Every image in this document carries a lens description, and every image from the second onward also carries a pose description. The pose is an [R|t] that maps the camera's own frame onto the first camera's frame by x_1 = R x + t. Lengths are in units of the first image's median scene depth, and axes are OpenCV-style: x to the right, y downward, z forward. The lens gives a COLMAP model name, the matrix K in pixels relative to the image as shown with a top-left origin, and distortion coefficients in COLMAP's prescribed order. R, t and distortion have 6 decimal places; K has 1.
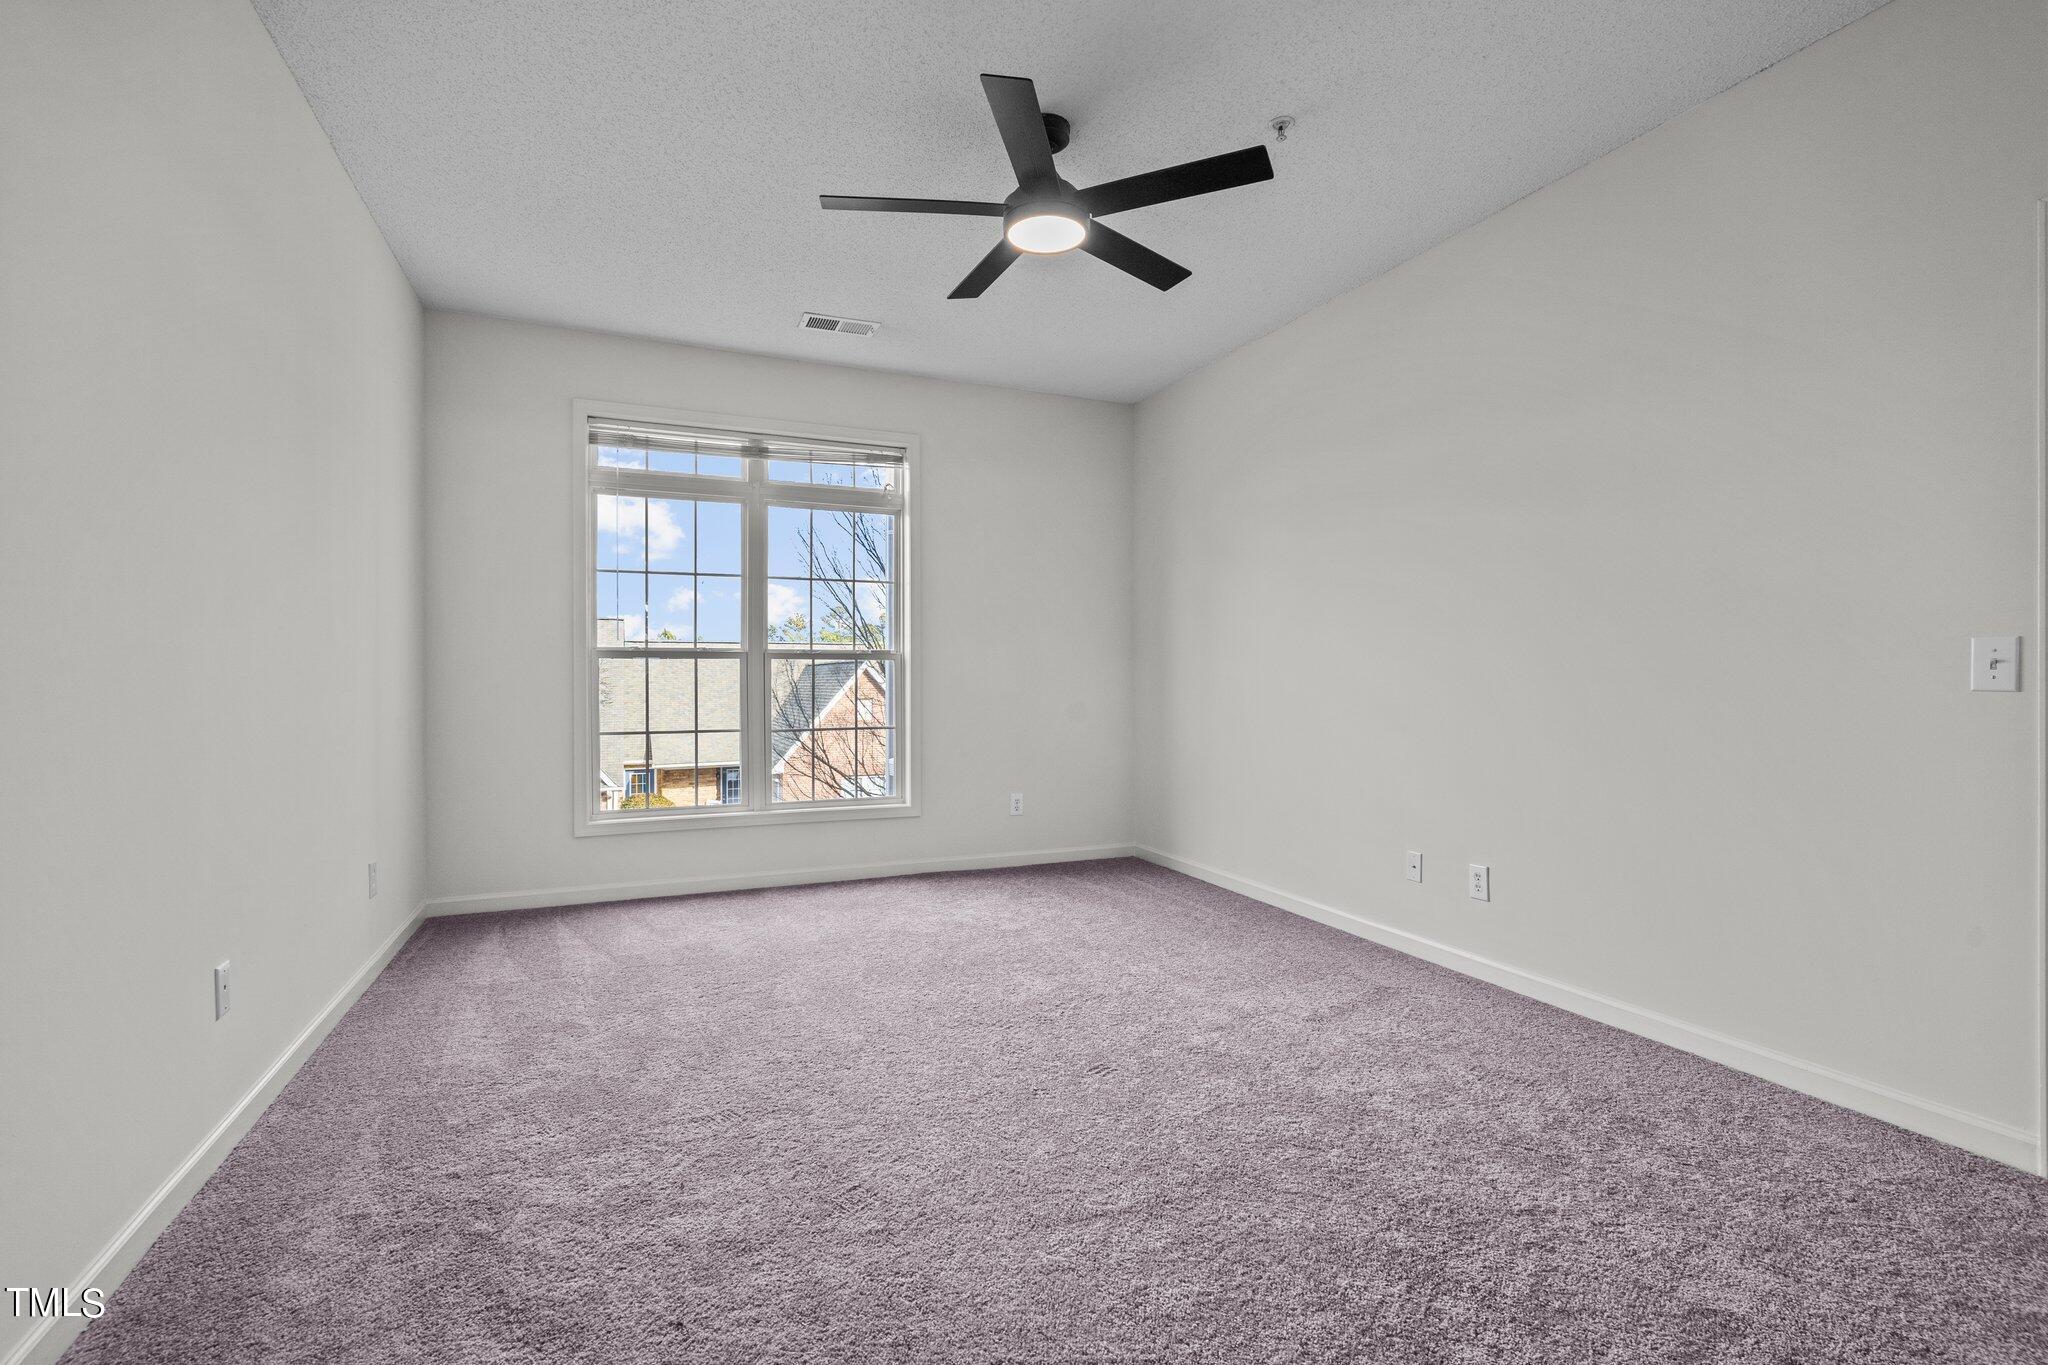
lens RADIAL K [[931.7, 0, 1021.2], [0, 931.7, 672.2], [0, 0, 1]] dist [-0.005186, 0.003017]
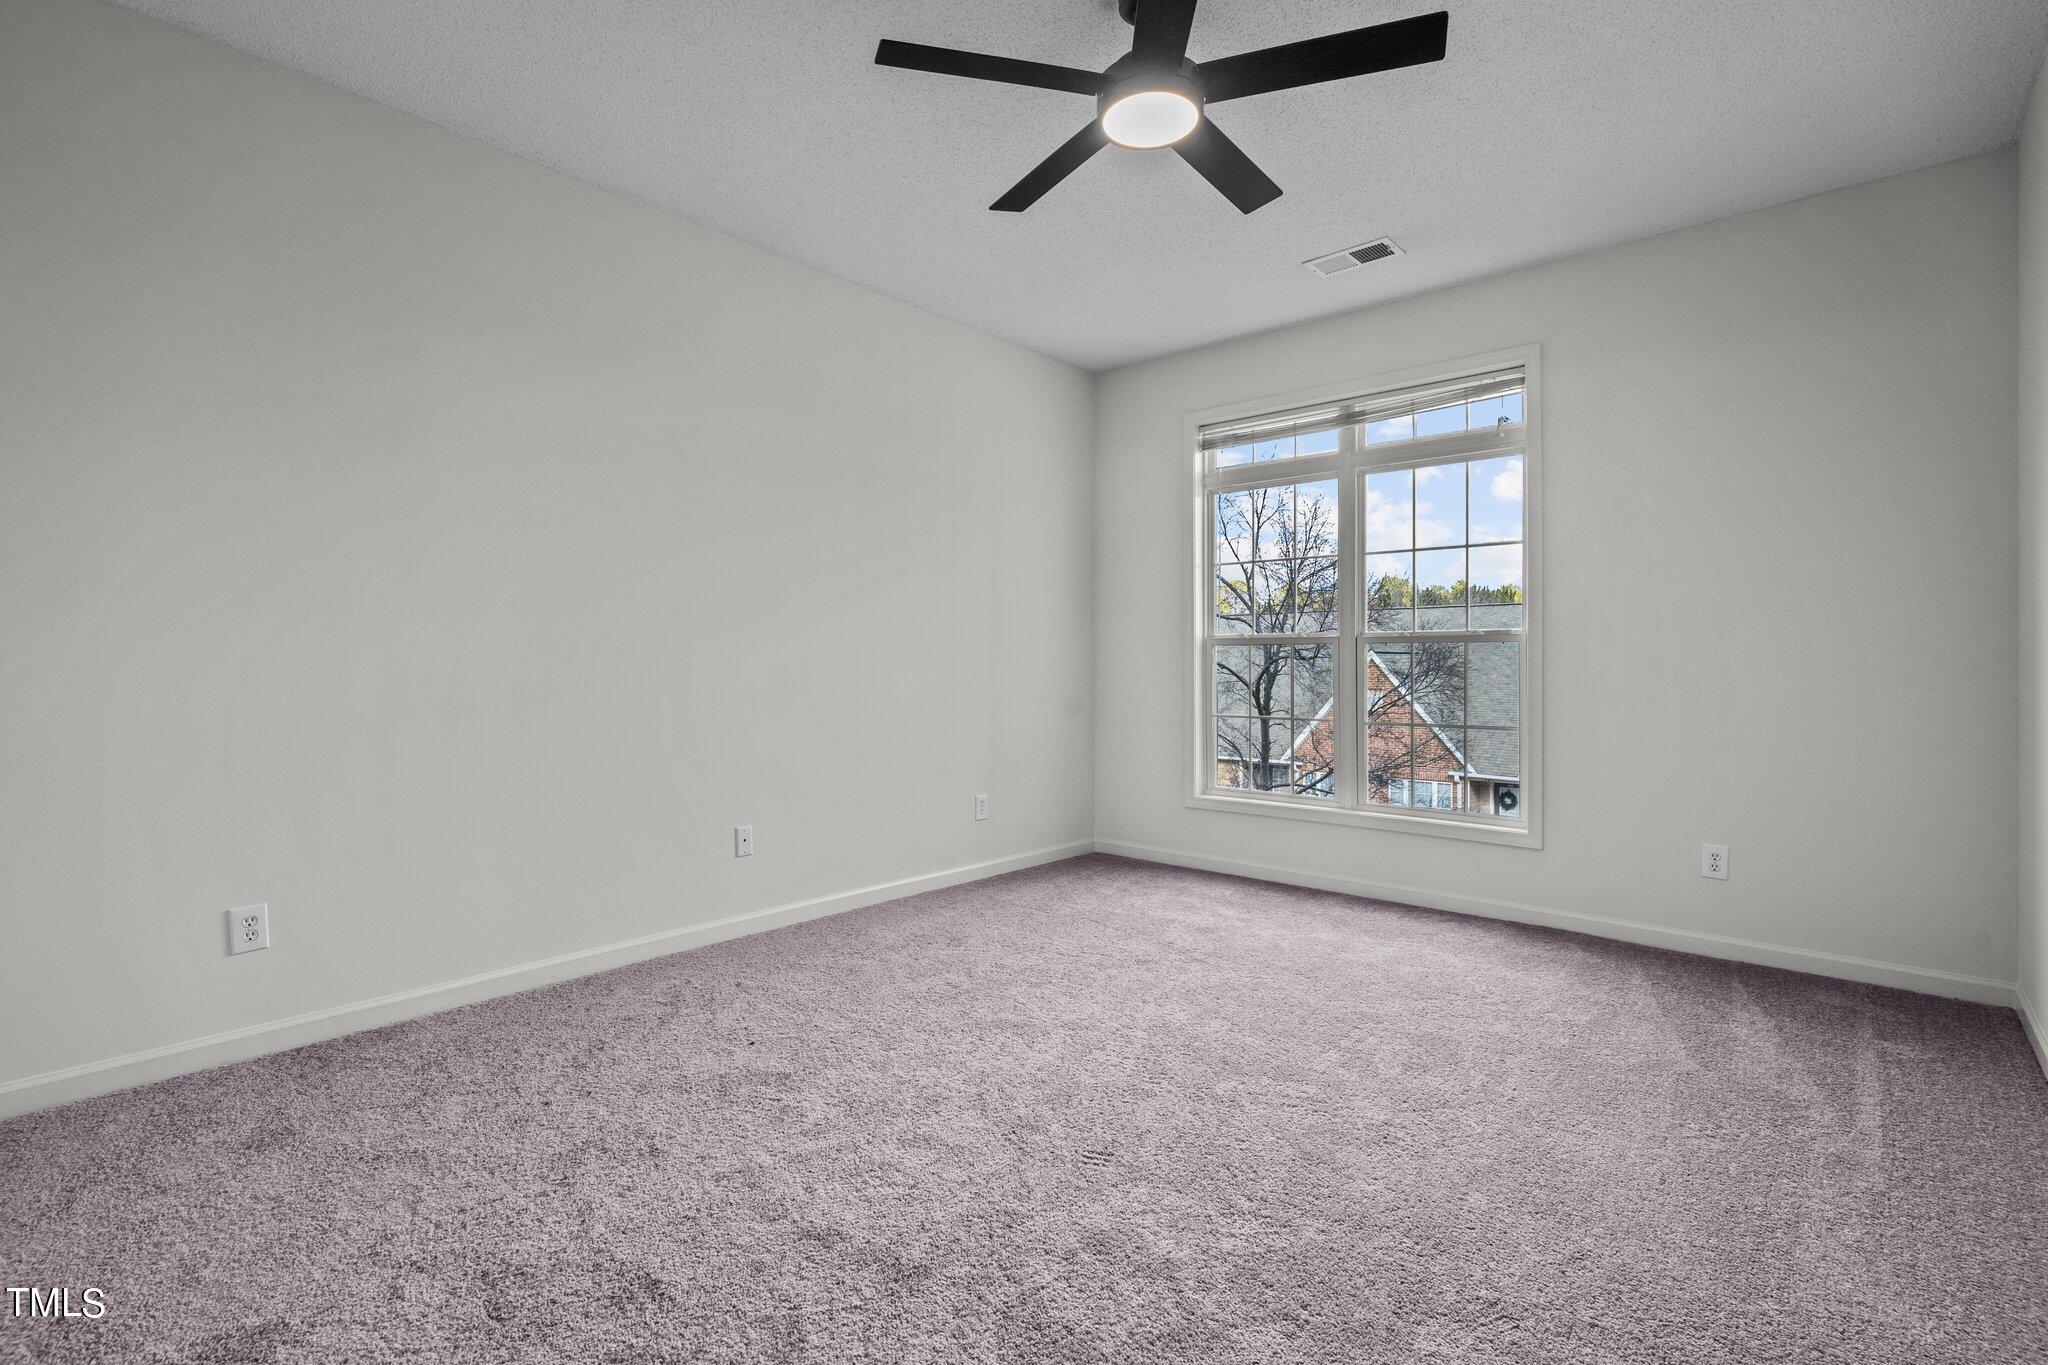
lens RADIAL K [[931.7, 0, 1025.6], [0, 931.7, 690.9], [0, 0, 1]] dist [-0.005186, 0.003017]
pose [[0.427324, 0.028182, -0.903659, 0.423637], [0.006831, 0.999385, 0.034397, -0.003096], [0.904073, -0.020872, 0.426869, 0.327089]]
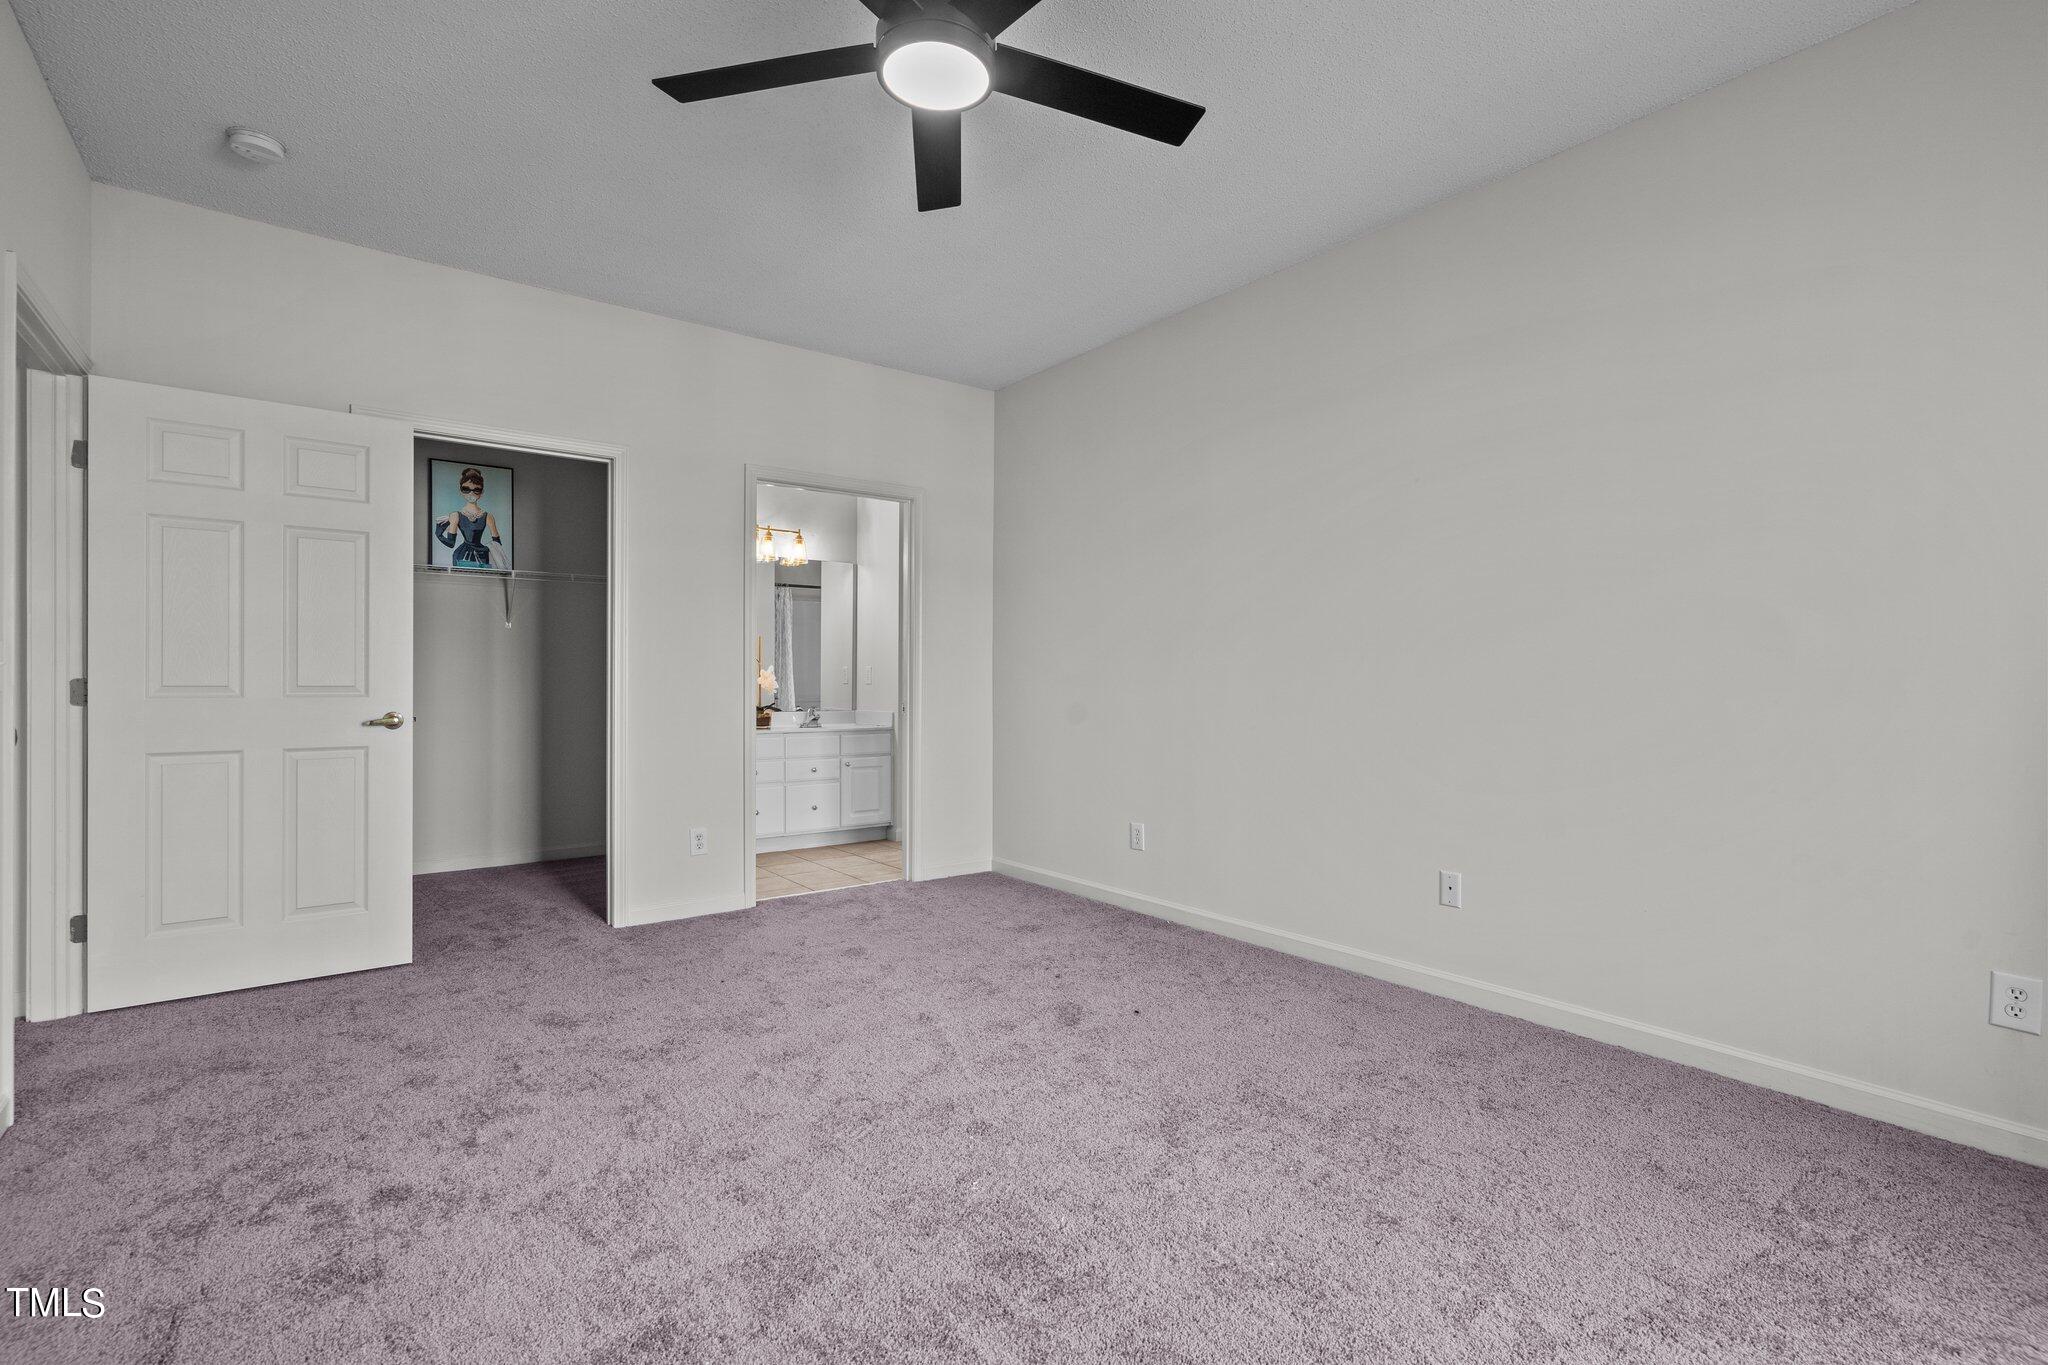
lens RADIAL K [[931.7, 0, 1018.7], [0, 931.7, 680.0], [0, 0, 1]] dist [-0.005186, 0.003017]
pose [[-0.970659, 0.004280, -0.240422, 0.082864], [0.006153, 0.999956, -0.007041, -0.001260], [0.240382, -0.008314, -0.970643, 1.040024]]
